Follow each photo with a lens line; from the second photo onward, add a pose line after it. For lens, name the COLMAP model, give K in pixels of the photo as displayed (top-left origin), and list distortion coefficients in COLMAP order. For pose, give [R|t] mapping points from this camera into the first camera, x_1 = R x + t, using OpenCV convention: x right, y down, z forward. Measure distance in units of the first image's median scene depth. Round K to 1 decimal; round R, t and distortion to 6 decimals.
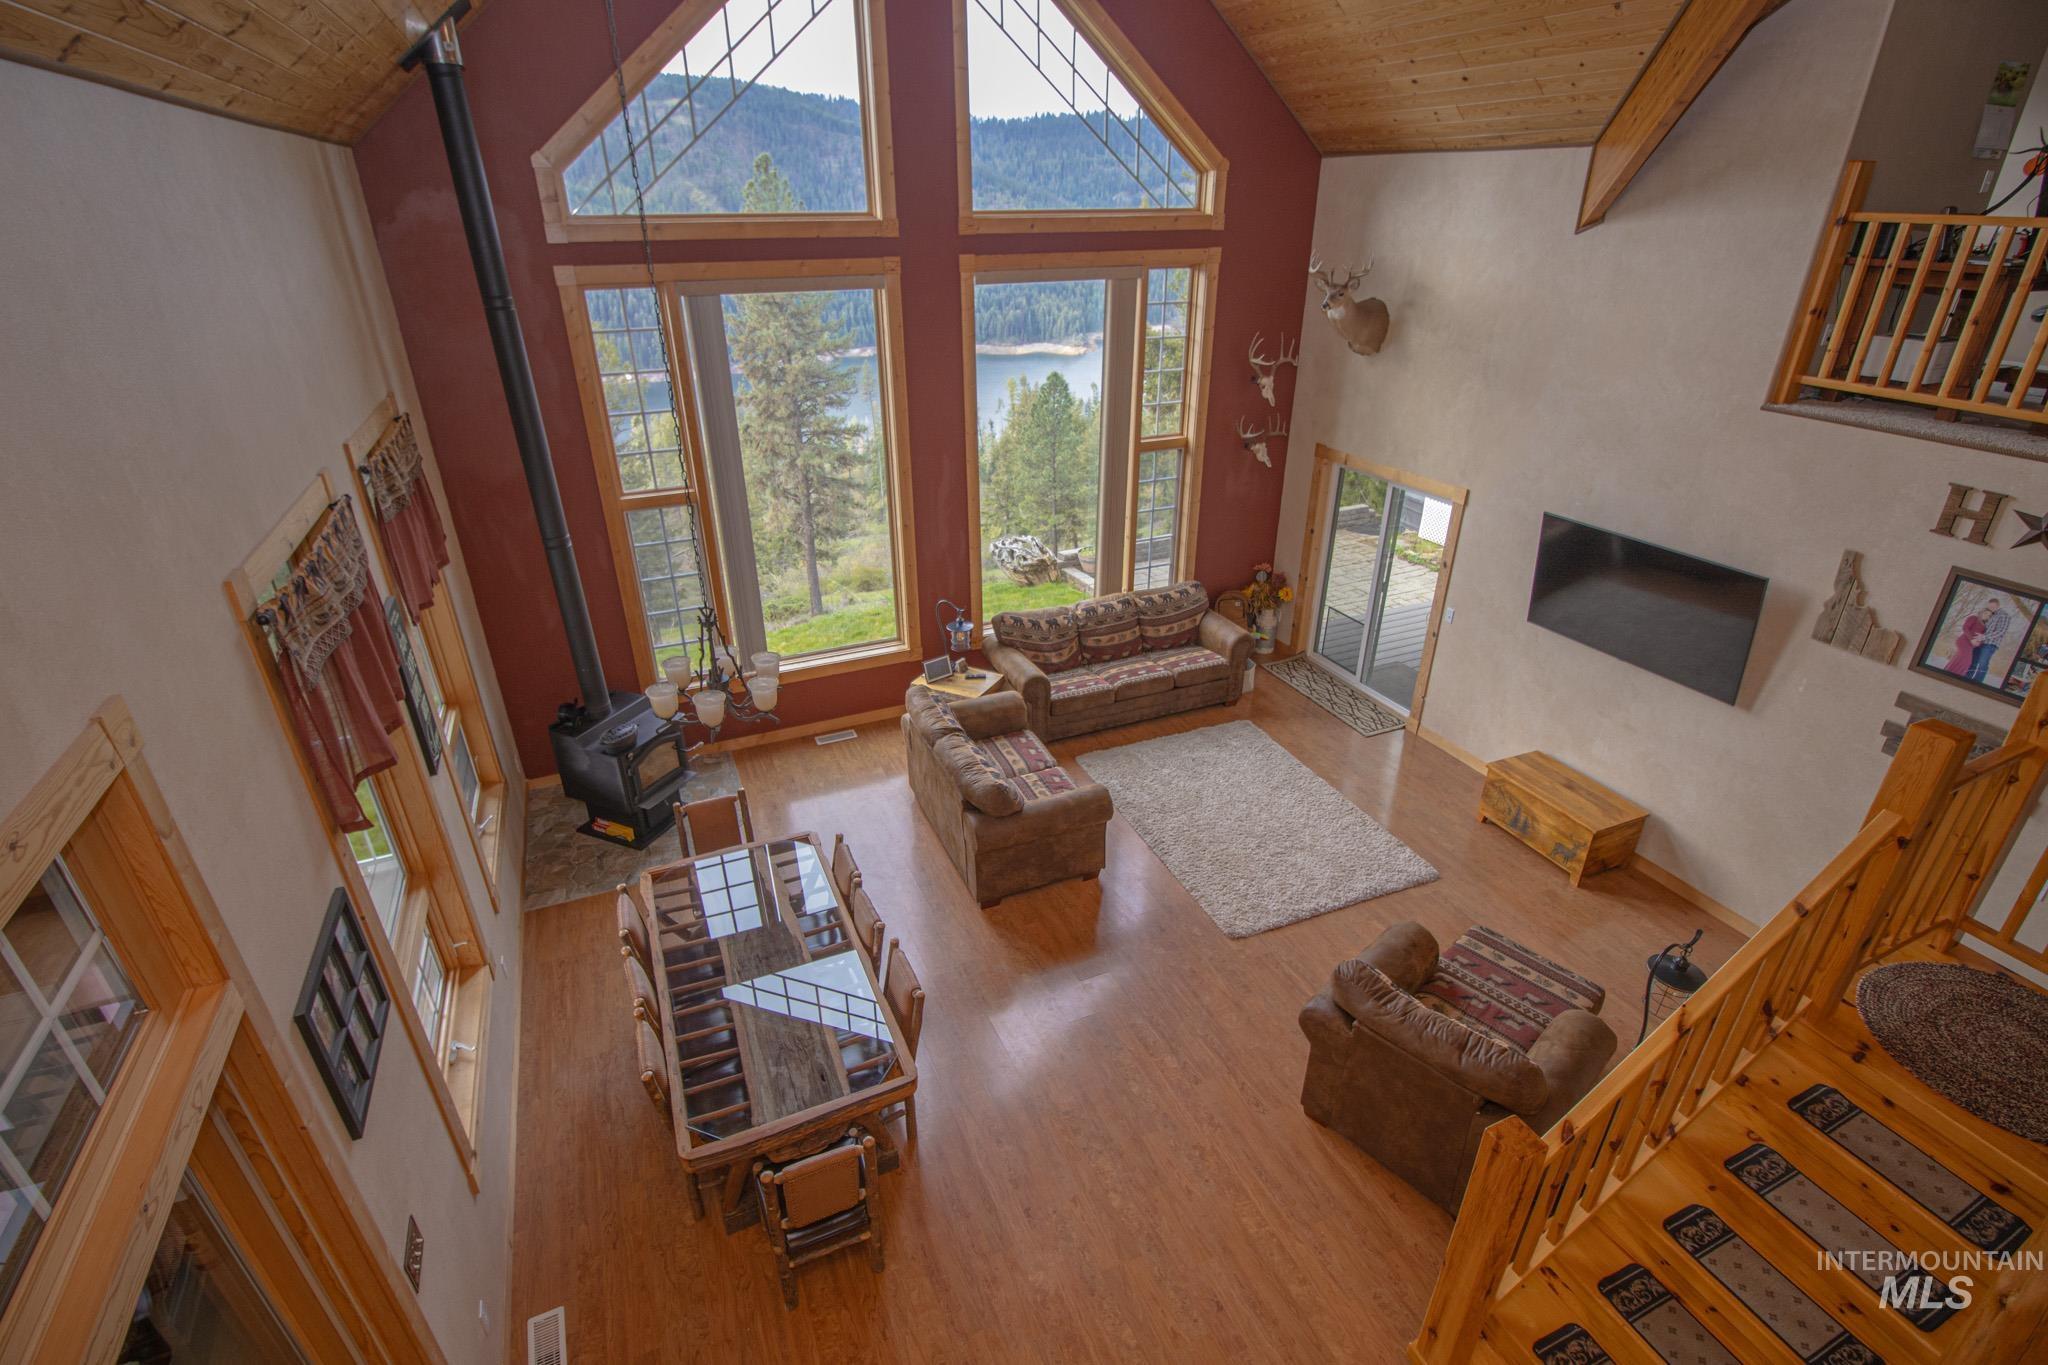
lens RADIAL K [[950.0, 0, 1013.9], [0, 950.0, 678.7], [0, 0, 1]] dist [-0.000875, -0.012017]
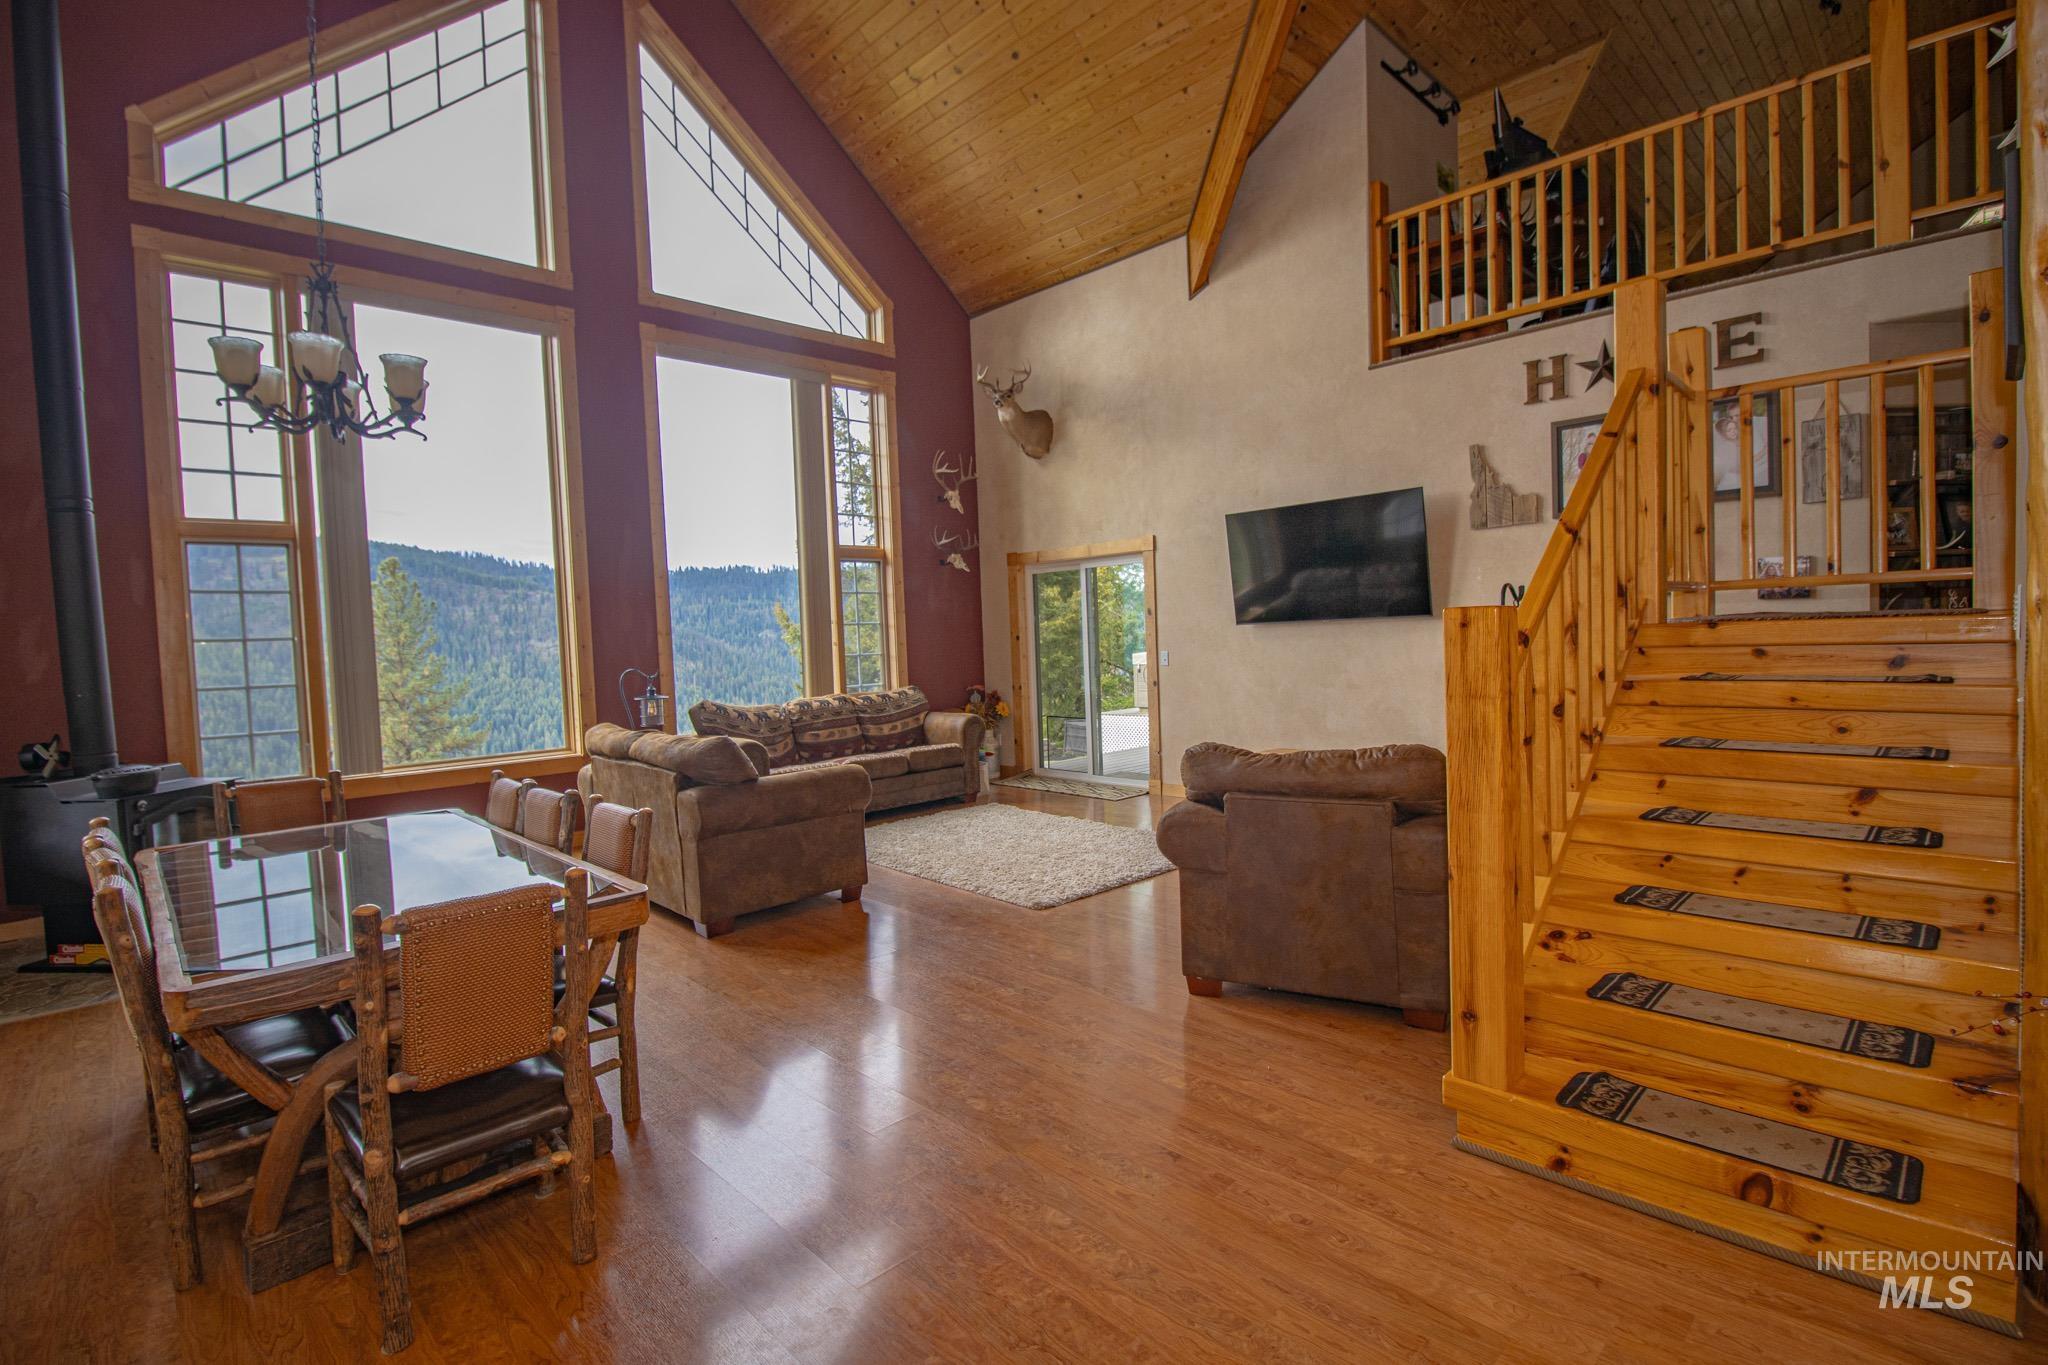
lens RADIAL K [[950.0, 0, 1013.9], [0, 950.0, 678.7], [0, 0, 1]] dist [-0.000875, -0.012017]
pose [[0.936924, -0.044049, 0.346746, -0.048581], [0.183727, 0.905992, -0.381345, 0.319173], [-0.297351, 0.420998, 0.856938, 0.188049]]
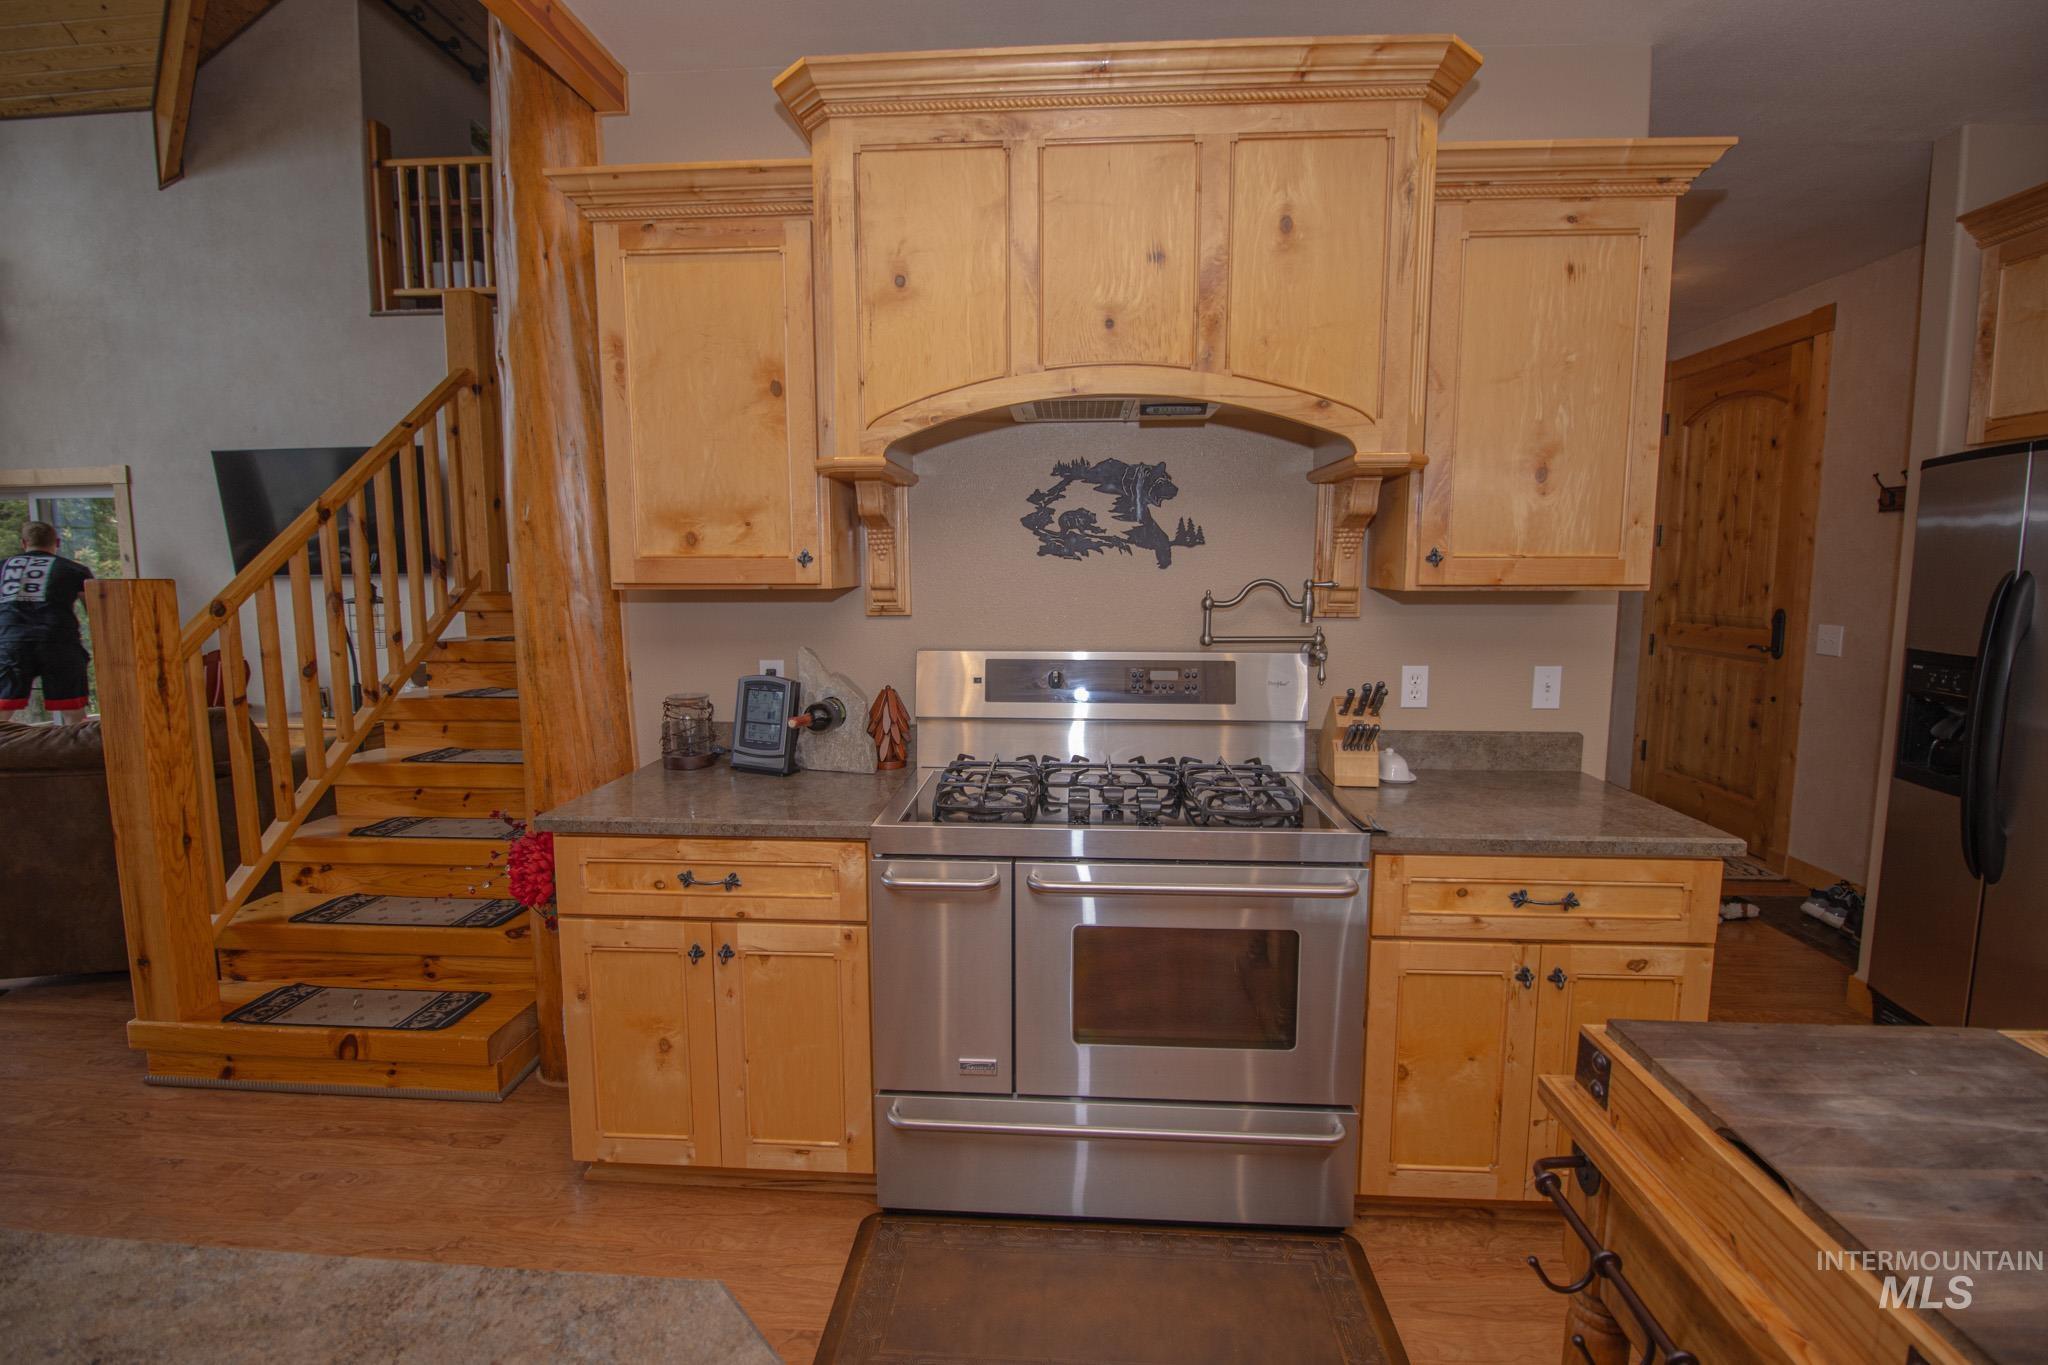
lens RADIAL K [[950.0, 0, 1013.9], [0, 950.0, 678.7], [0, 0, 1]] dist [-0.000875, -0.012017]
pose [[0.456095, -0.096478, 0.884686, 0.056796], [0.398982, 0.910768, -0.106371, 0.398731], [-0.795481, 0.401490, 0.453890, 0.014847]]
